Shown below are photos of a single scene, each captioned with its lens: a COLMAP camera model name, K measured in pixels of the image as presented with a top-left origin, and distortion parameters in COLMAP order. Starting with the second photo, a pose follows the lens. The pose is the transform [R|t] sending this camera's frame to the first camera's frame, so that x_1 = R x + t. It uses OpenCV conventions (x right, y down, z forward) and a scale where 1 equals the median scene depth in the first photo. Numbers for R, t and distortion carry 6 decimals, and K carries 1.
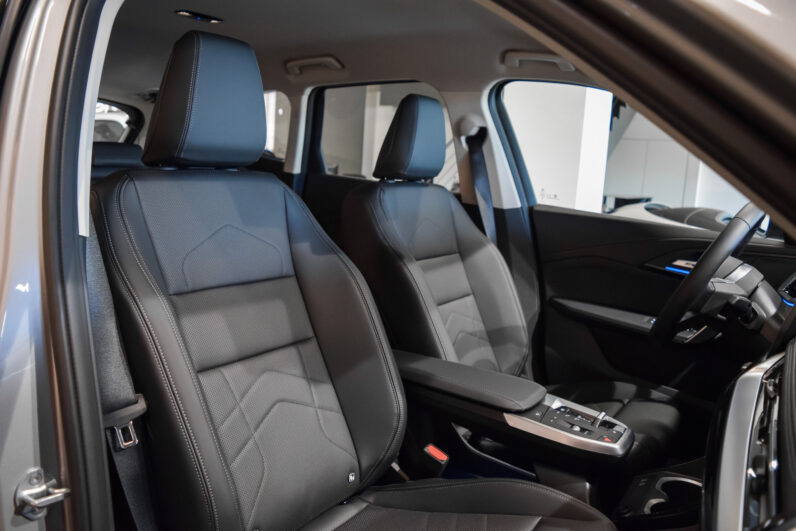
lens RADIAL K [[623.1, 0, 398.0], [0, 623.1, 265.5], [0, 0, 1]] dist [-0.100353, 0.013784]
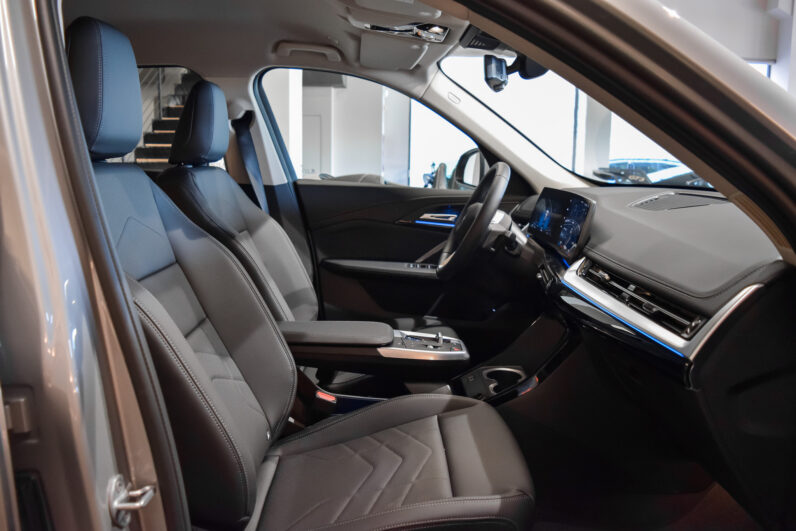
lens RADIAL K [[623.1, 0, 398.0], [0, 623.1, 265.5], [0, 0, 1]] dist [-0.100353, 0.013784]
pose [[0.821623, -0.143064, 0.551787, -0.304077], [0.123089, 0.989684, 0.073318, -0.005194], [-0.556584, 0.007679, 0.830756, -0.030148]]
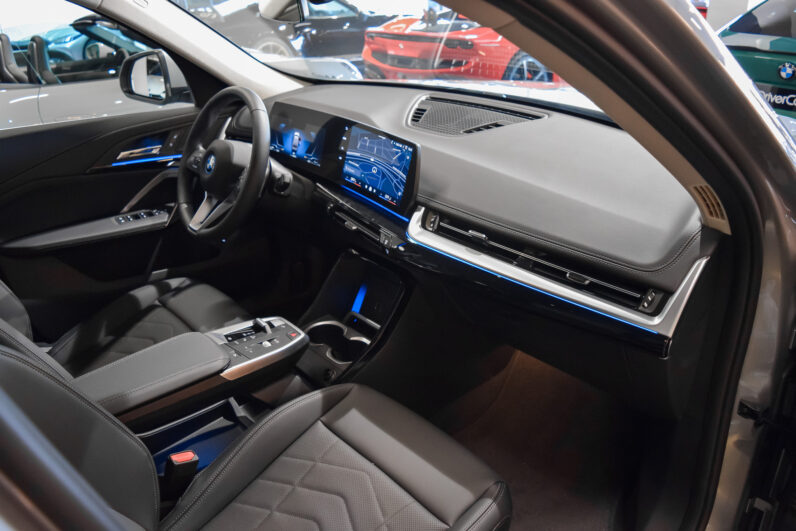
lens RADIAL K [[623.1, 0, 398.0], [0, 623.1, 265.5], [0, 0, 1]] dist [-0.100353, 0.013784]
pose [[0.247786, -0.480261, 0.841398, -0.337921], [0.191727, 0.875614, 0.443329, -0.197755], [-0.949654, 0.051468, 0.309044, 0.284344]]
